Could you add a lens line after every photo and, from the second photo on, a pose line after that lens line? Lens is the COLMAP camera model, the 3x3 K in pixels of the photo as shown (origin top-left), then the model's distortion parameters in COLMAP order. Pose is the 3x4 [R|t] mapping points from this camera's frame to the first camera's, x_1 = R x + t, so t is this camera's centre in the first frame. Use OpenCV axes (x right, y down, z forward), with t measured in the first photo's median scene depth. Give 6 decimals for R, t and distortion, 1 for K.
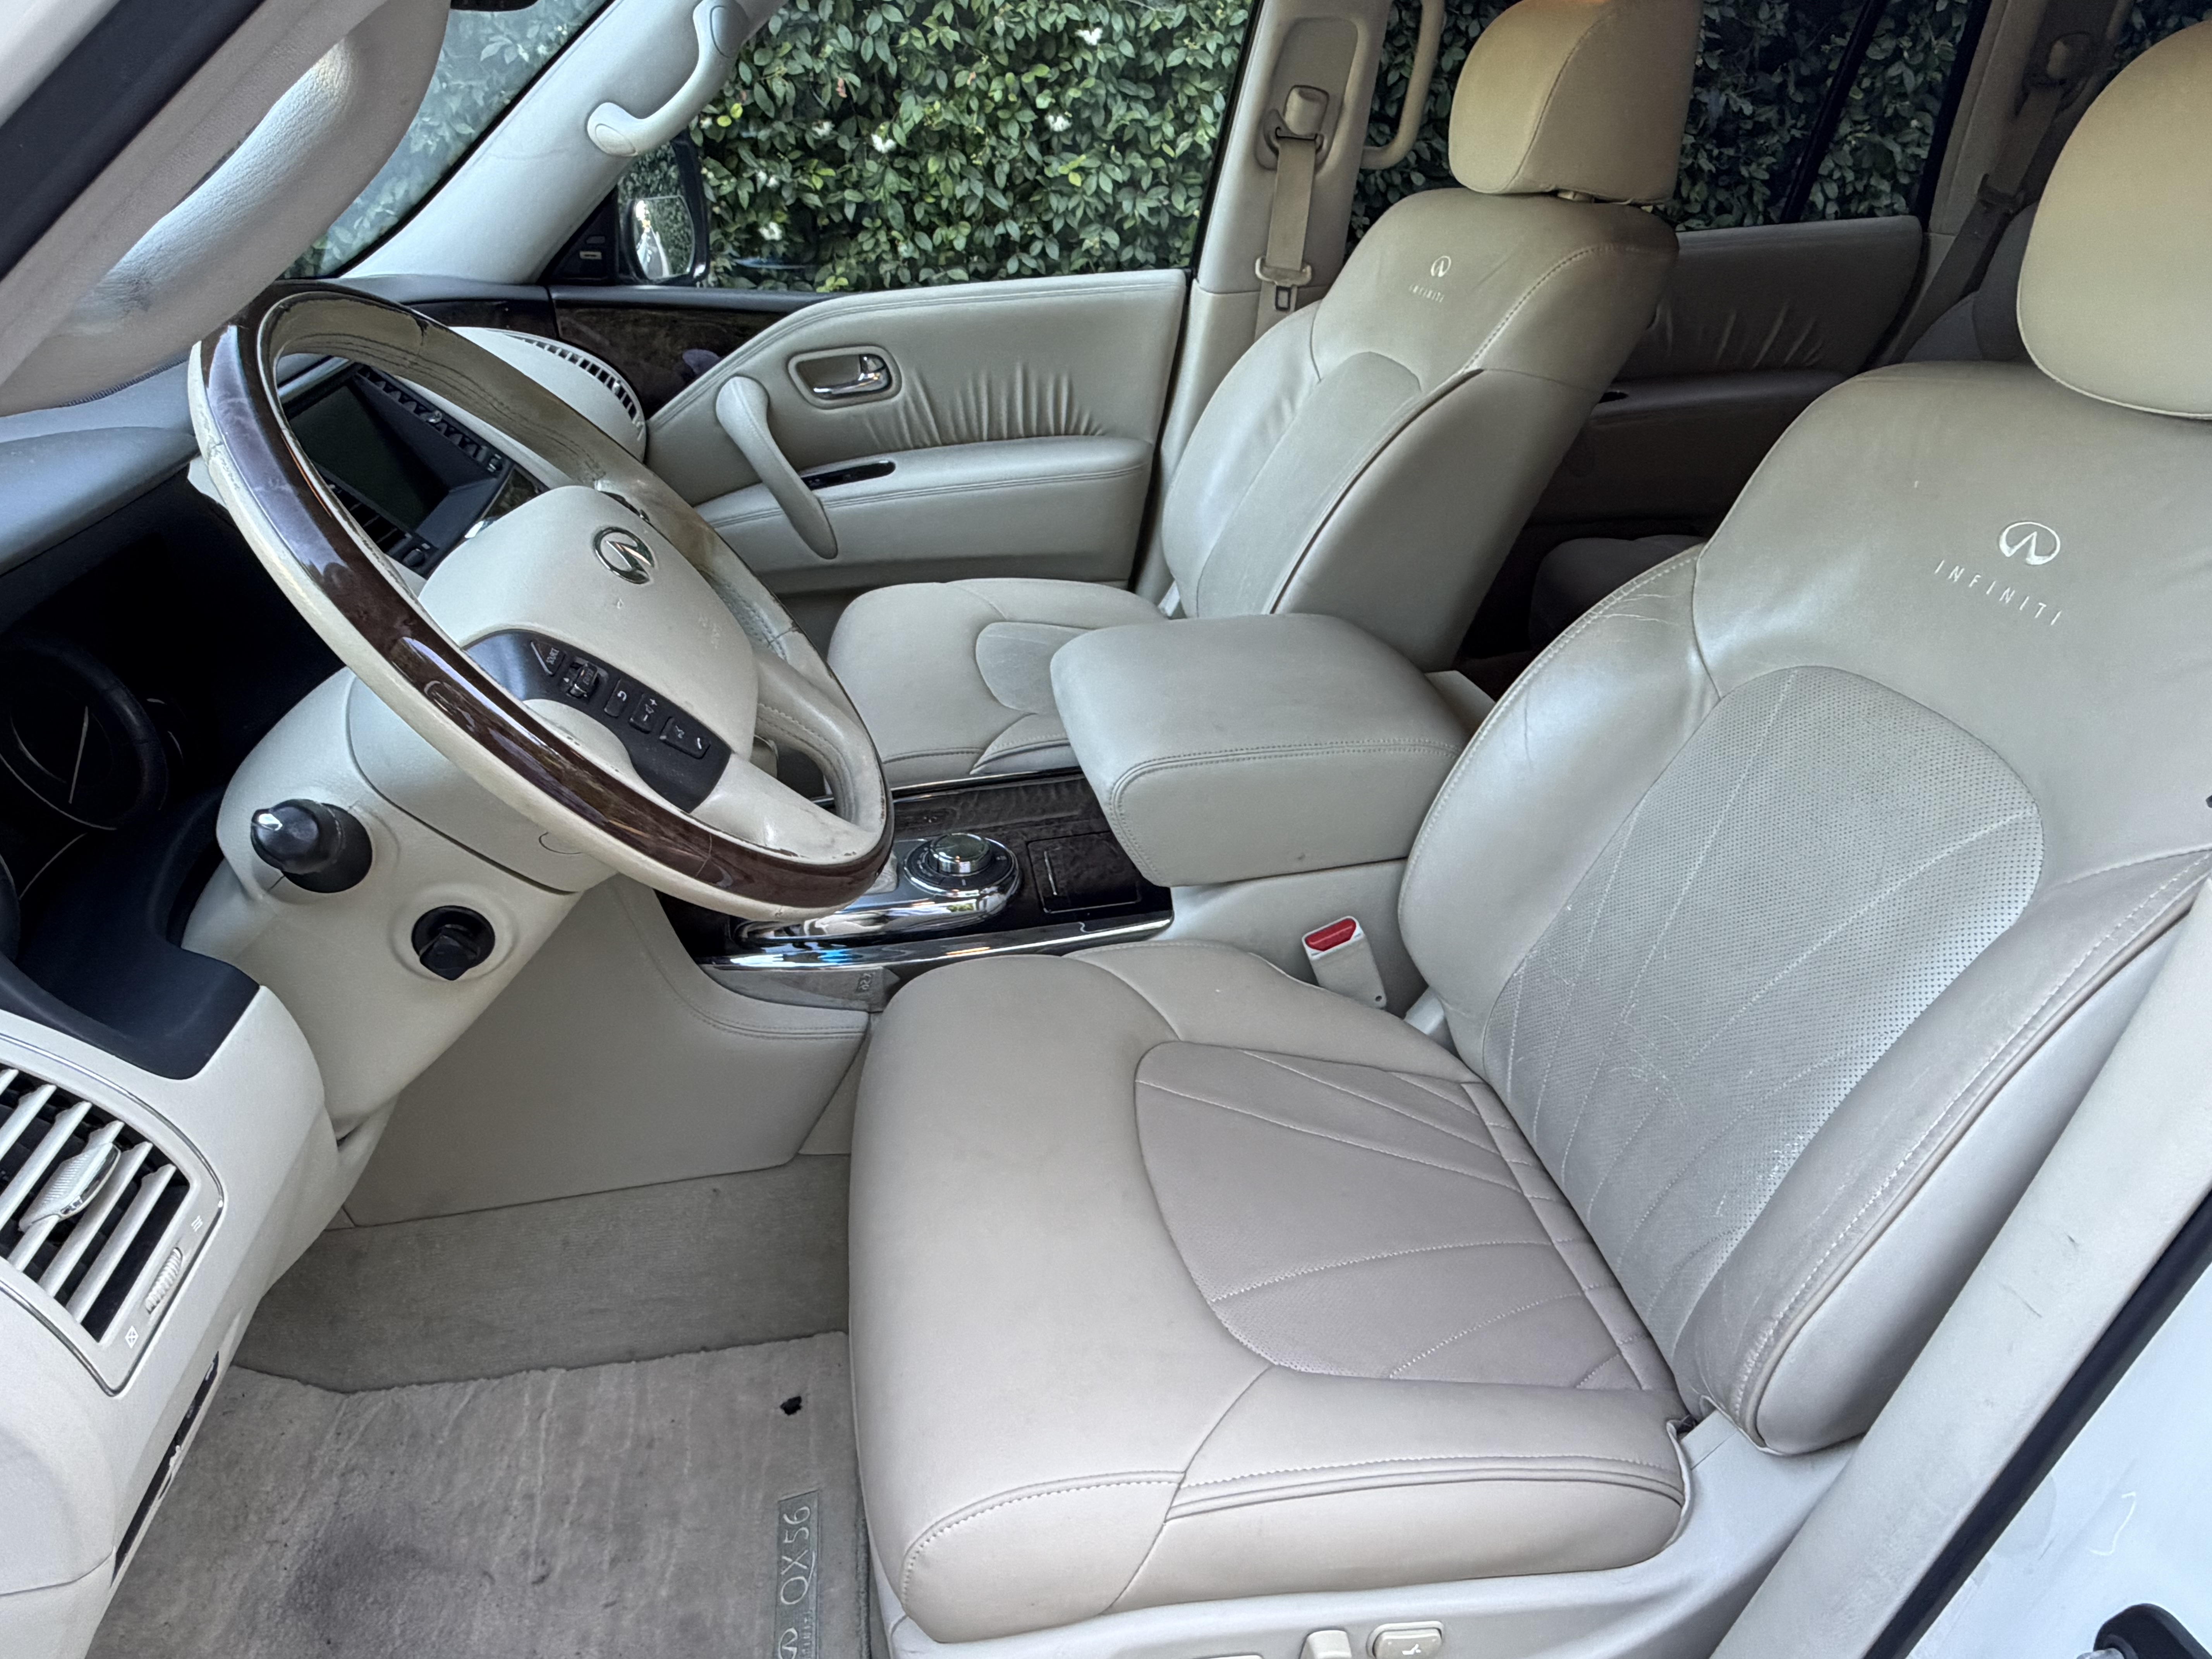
lens RADIAL K [[1449.9, 0, 1037.0], [0, 1449.9, 829.3], [0, 0, 1]] dist [-0.002621, 0.000613]
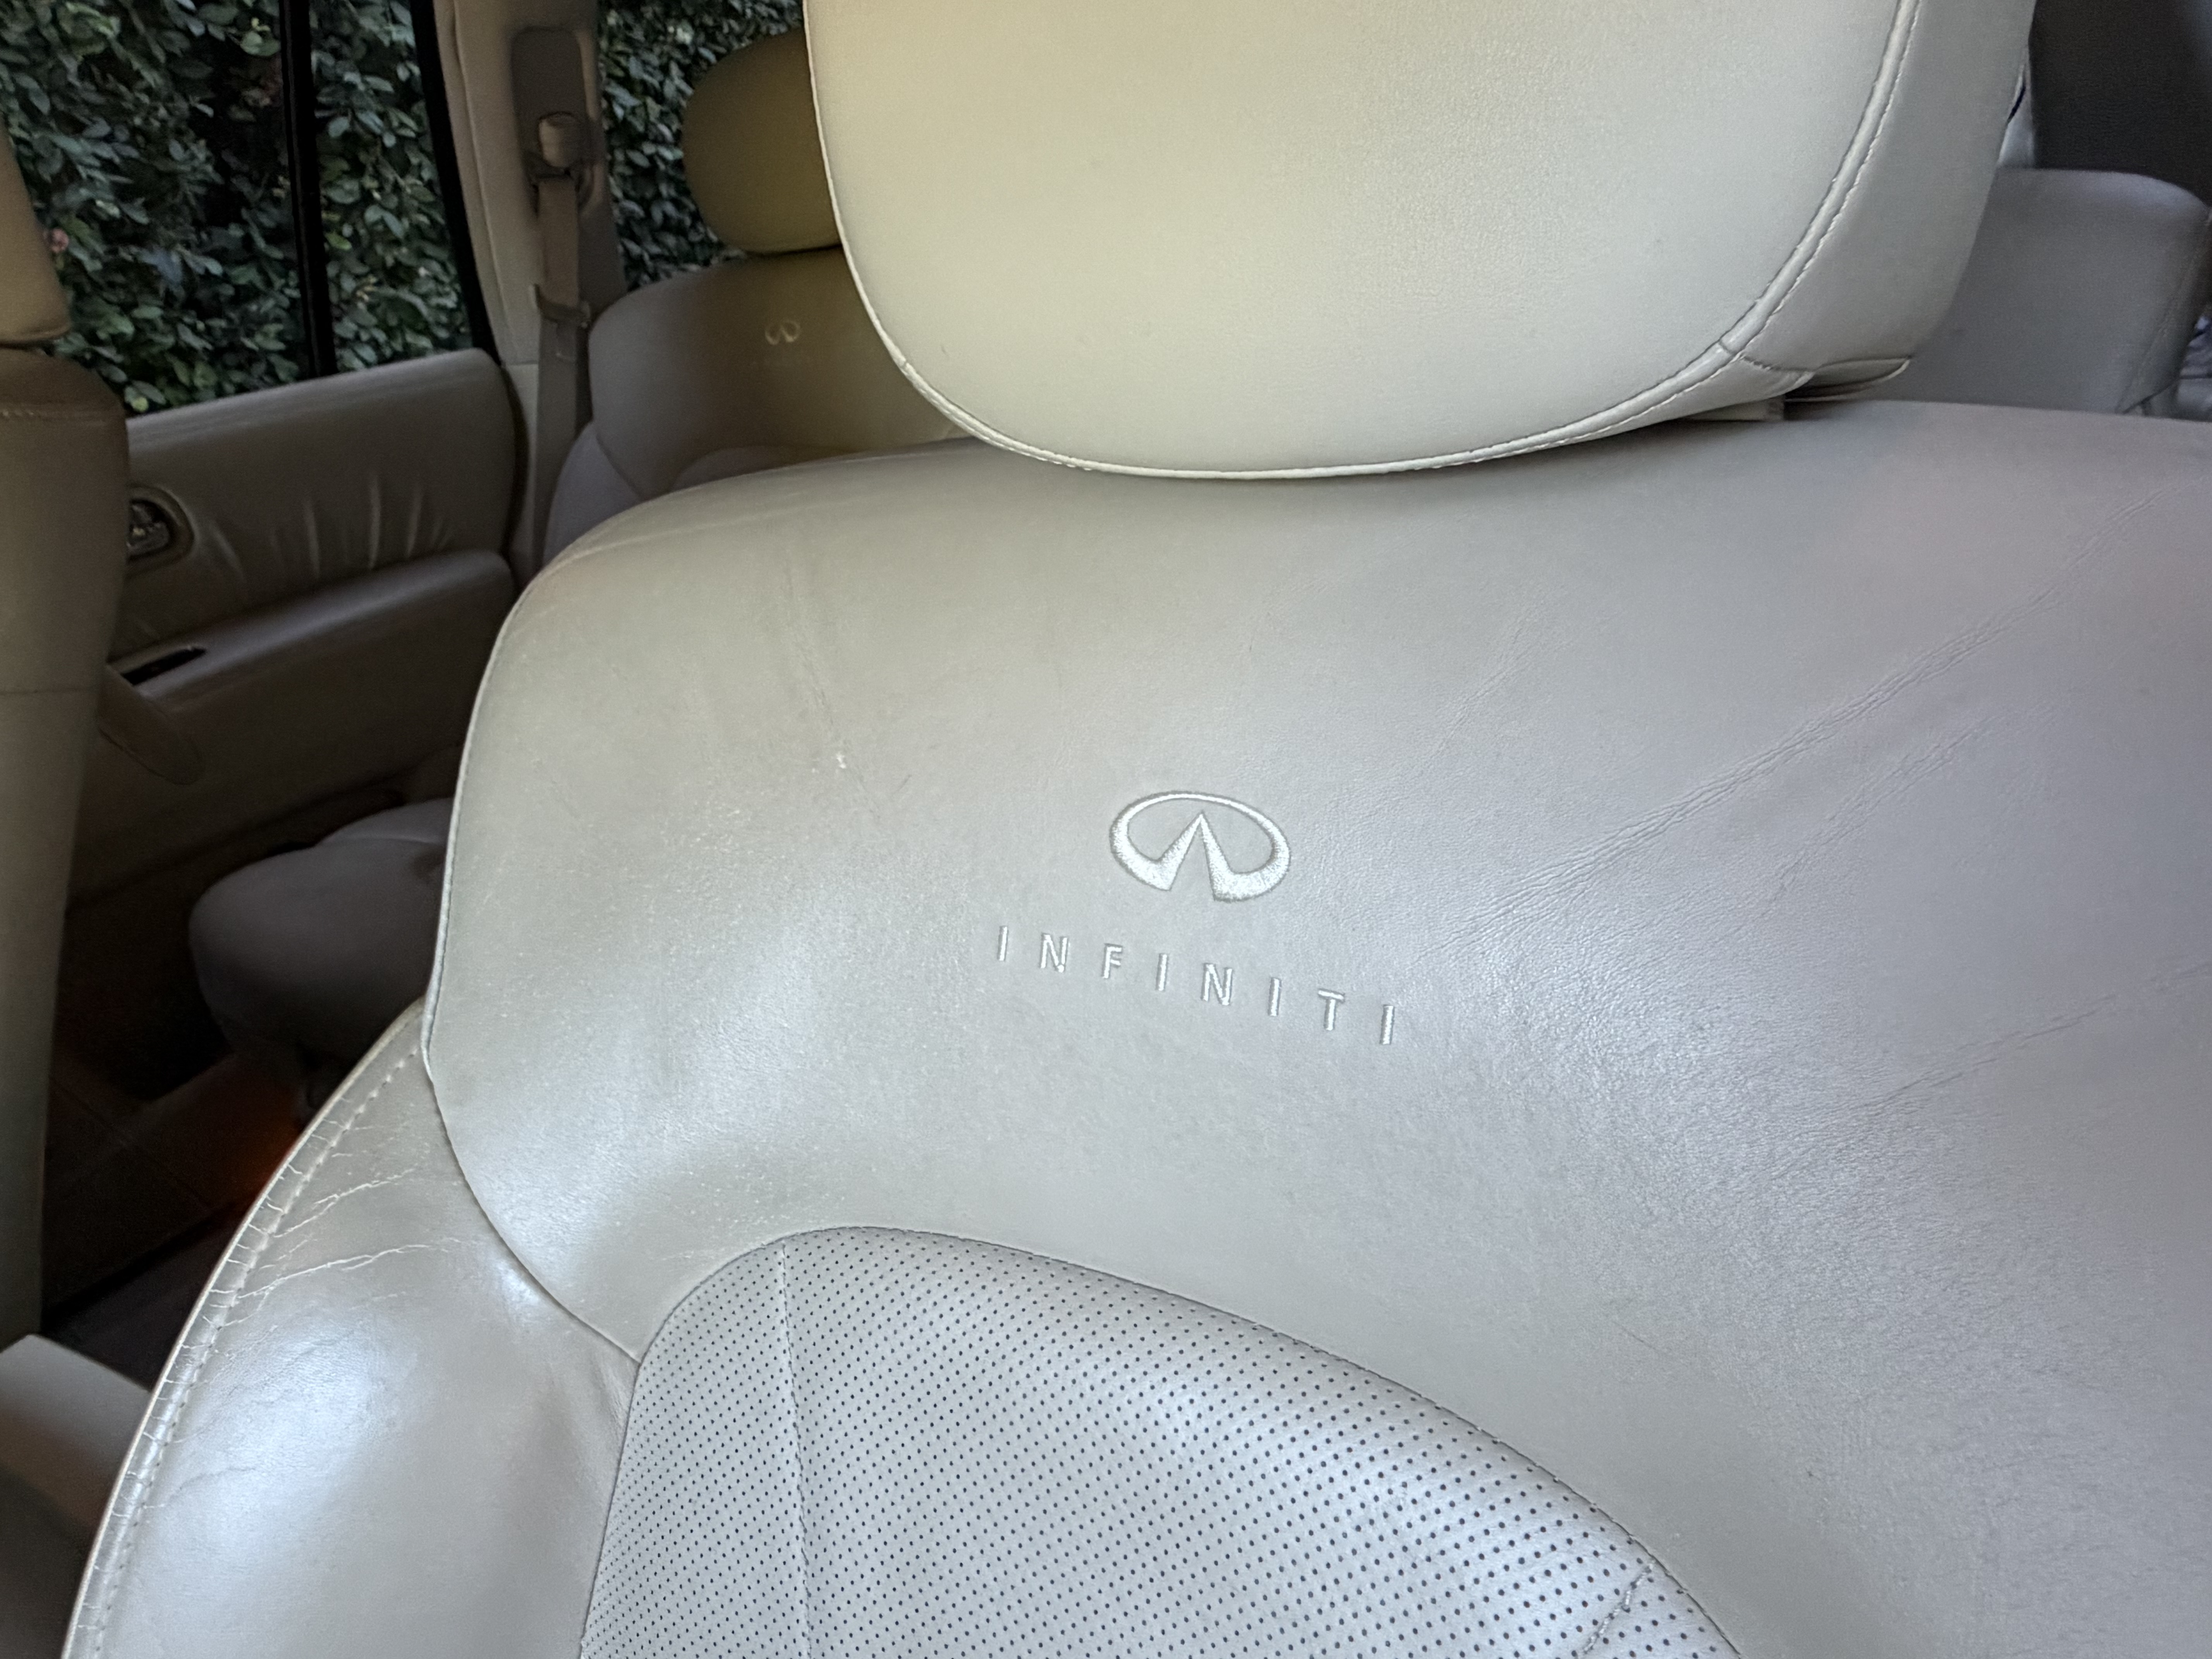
lens RADIAL K [[1449.9, 0, 1094.2], [0, 1449.9, 827.4], [0, 0, 1]] dist [-0.002621, 0.000613]
pose [[0.607849, -0.347402, 0.714025, 0.113291], [0.435037, 0.897950, 0.066543, -0.069573], [-0.664276, 0.270179, 0.696951, 0.215886]]
